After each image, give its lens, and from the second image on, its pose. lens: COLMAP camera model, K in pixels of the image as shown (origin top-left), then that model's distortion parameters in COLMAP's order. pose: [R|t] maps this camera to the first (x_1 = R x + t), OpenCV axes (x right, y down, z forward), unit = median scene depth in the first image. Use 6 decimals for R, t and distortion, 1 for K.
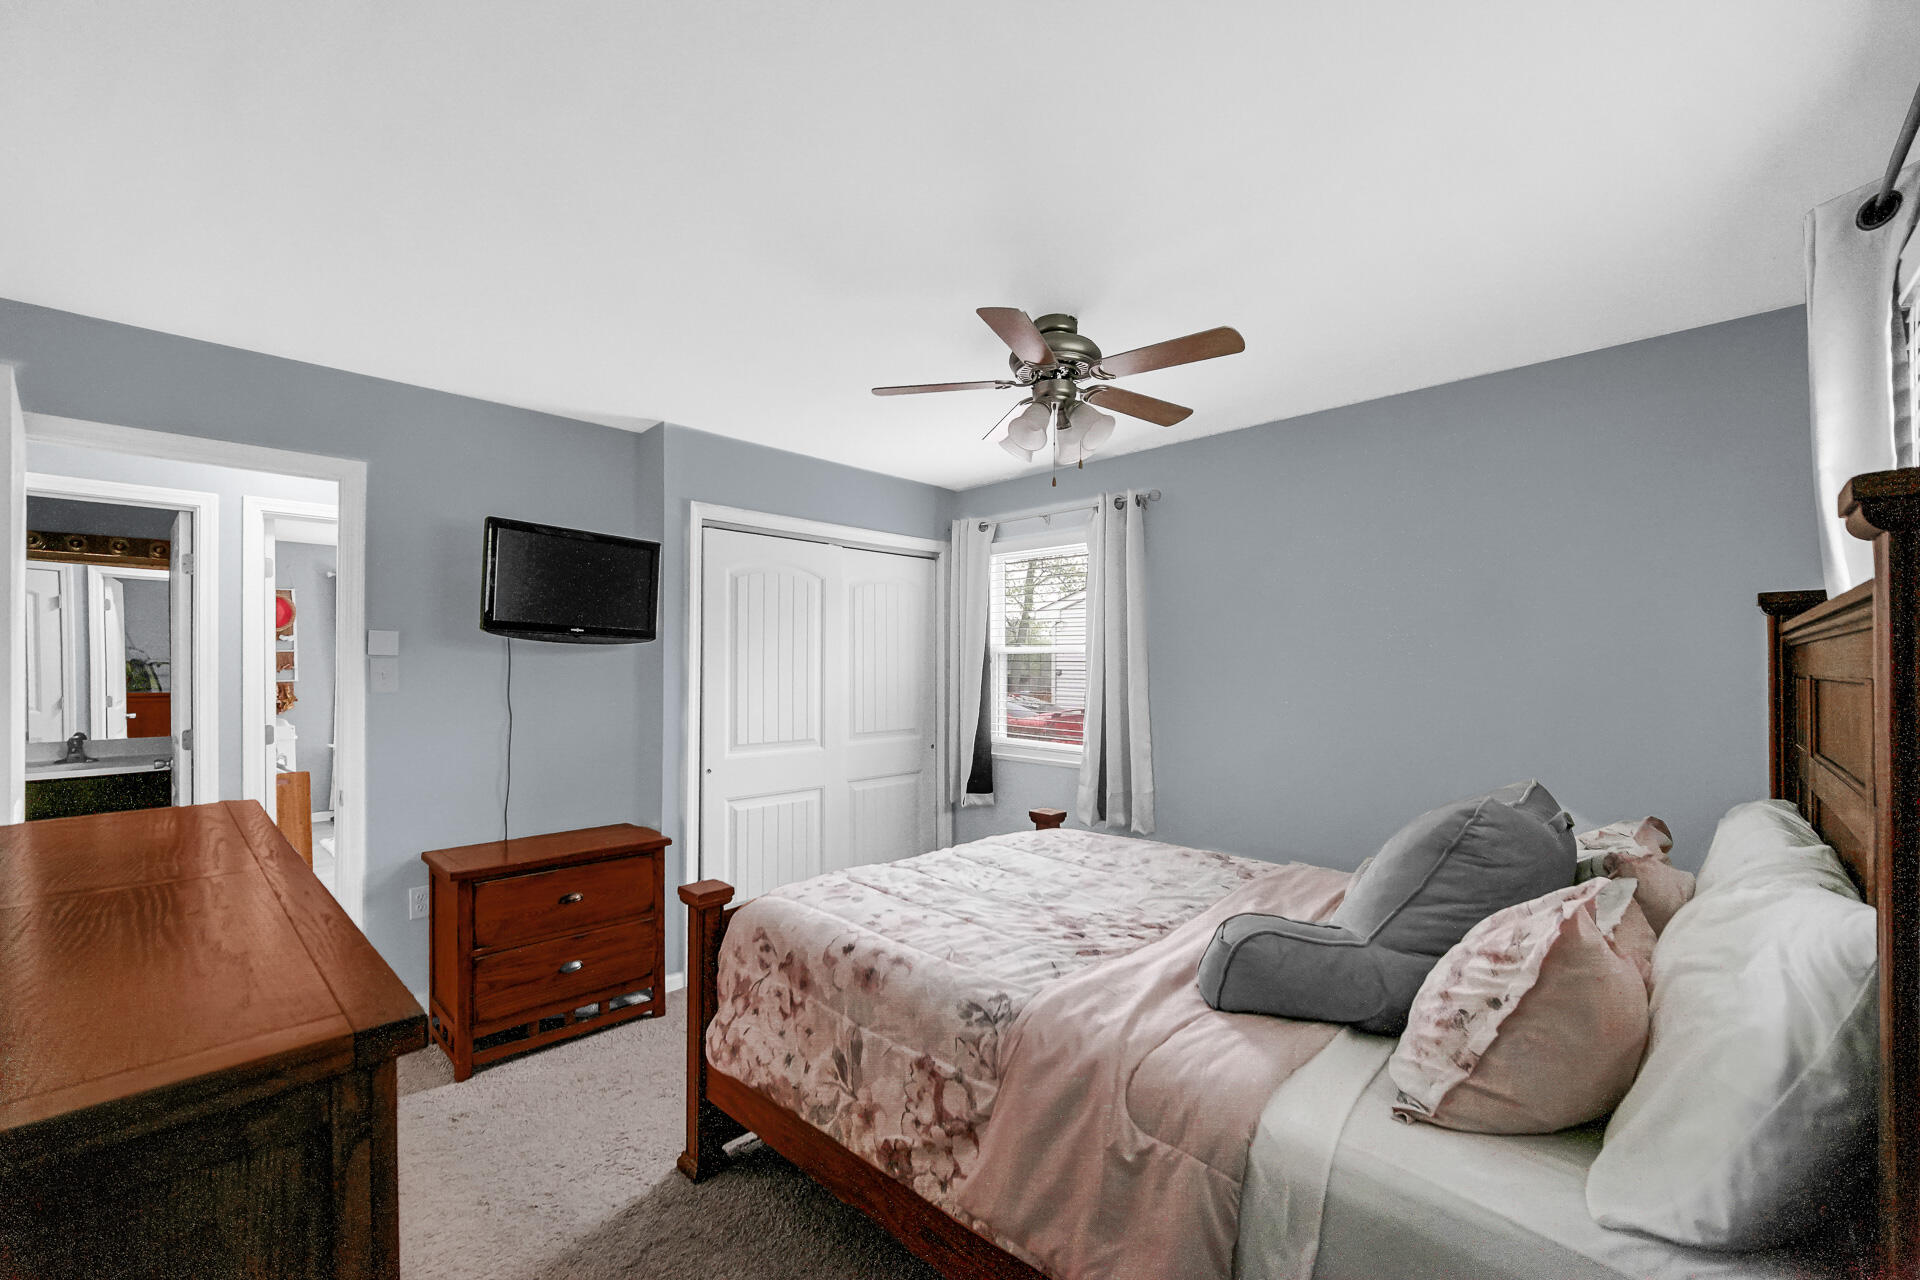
lens RADIAL K [[774.9, 0, 955.9], [0, 774.9, 630.2], [0, 0, 1]] dist [-0.000209, -0.000283]
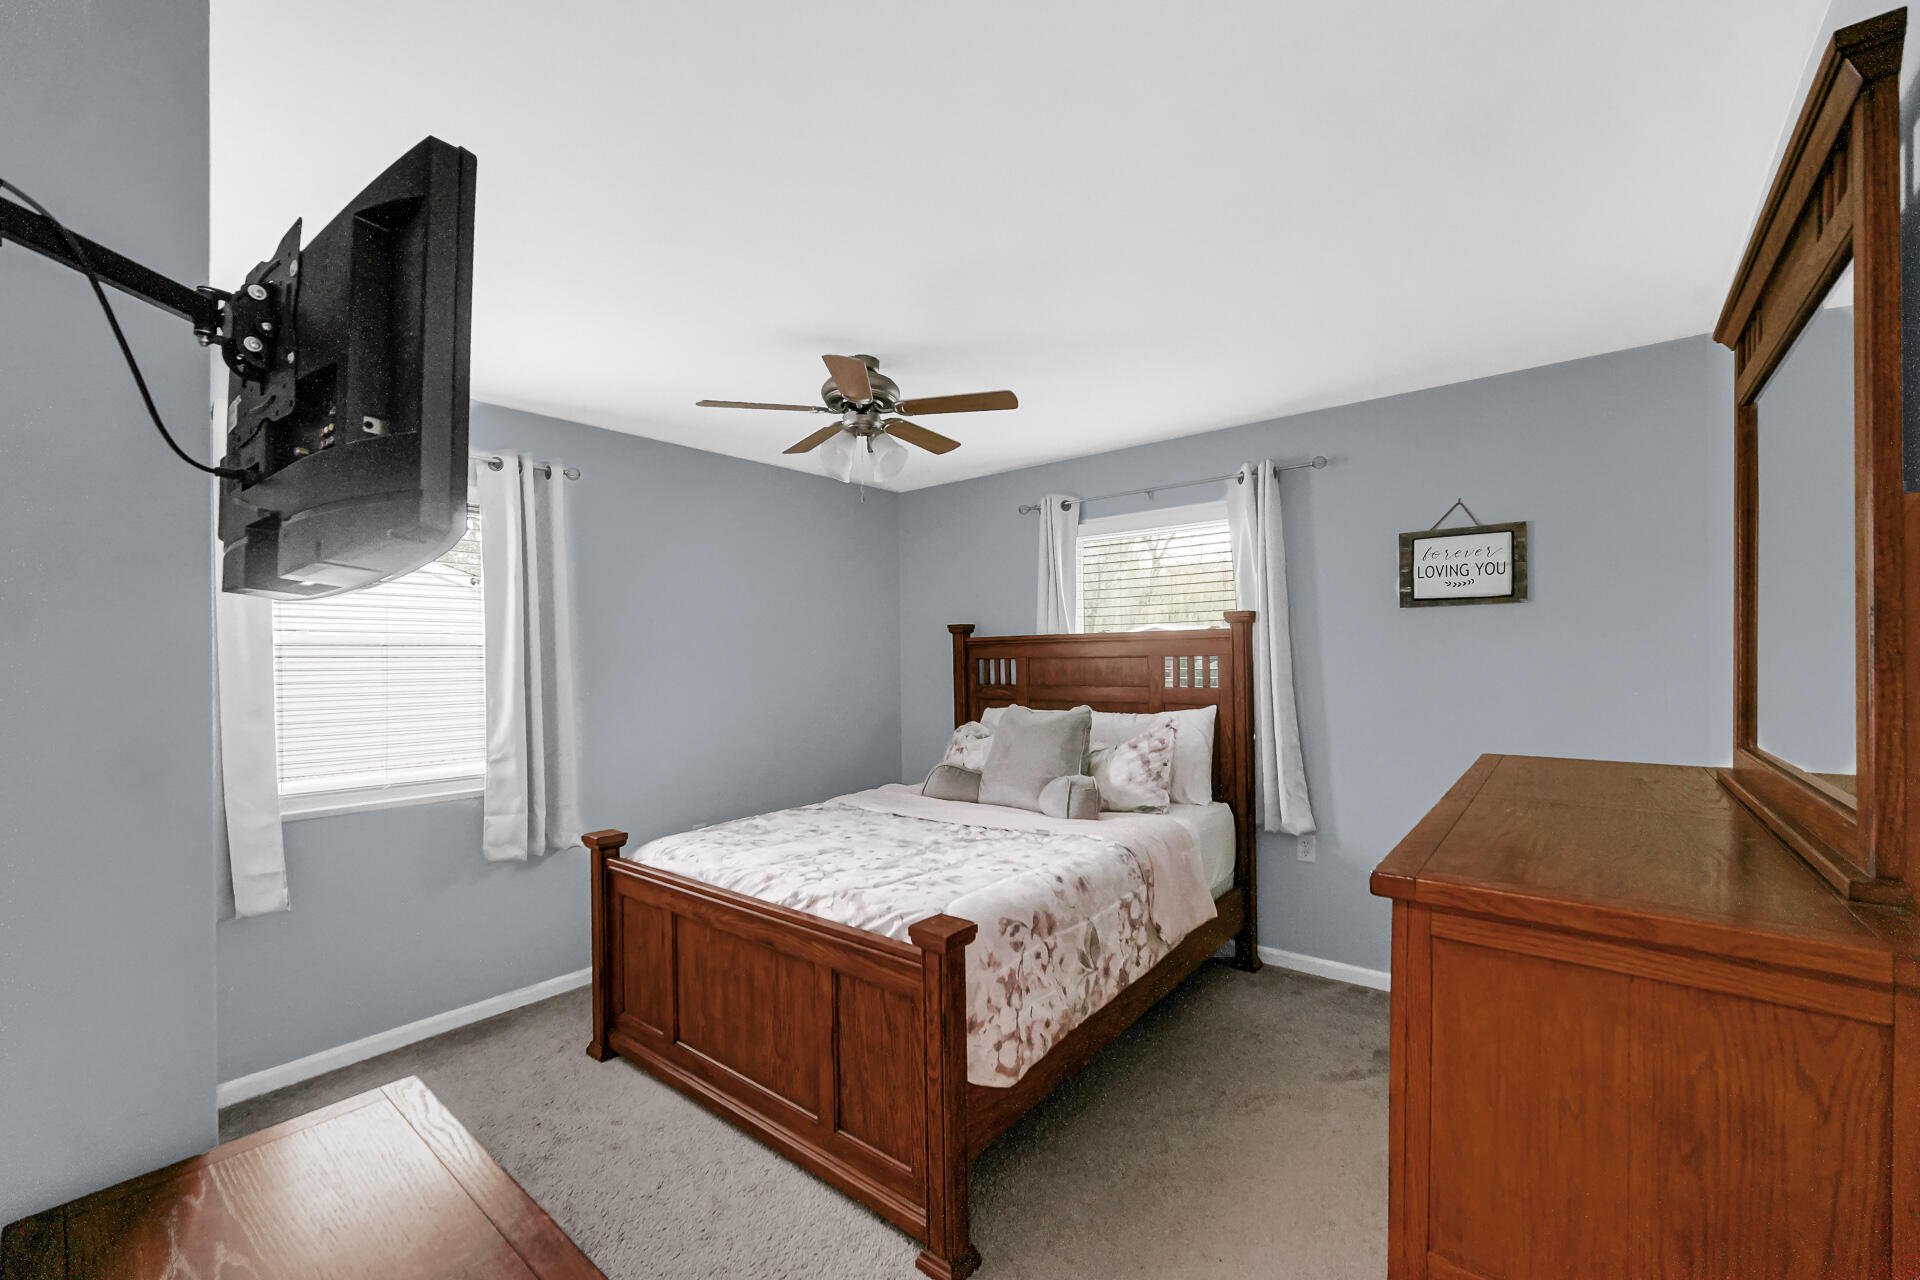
lens RADIAL K [[789.8, 0, 960.0], [0, 789.8, 640.0], [0, 0, 1]] dist [-0.000078, -0.000058]
pose [[-0.085384, 0.016761, 0.996207, -1.271144], [-0.025419, 0.999496, -0.018995, 0.055447], [-0.996024, -0.026944, -0.084915, 1.173172]]
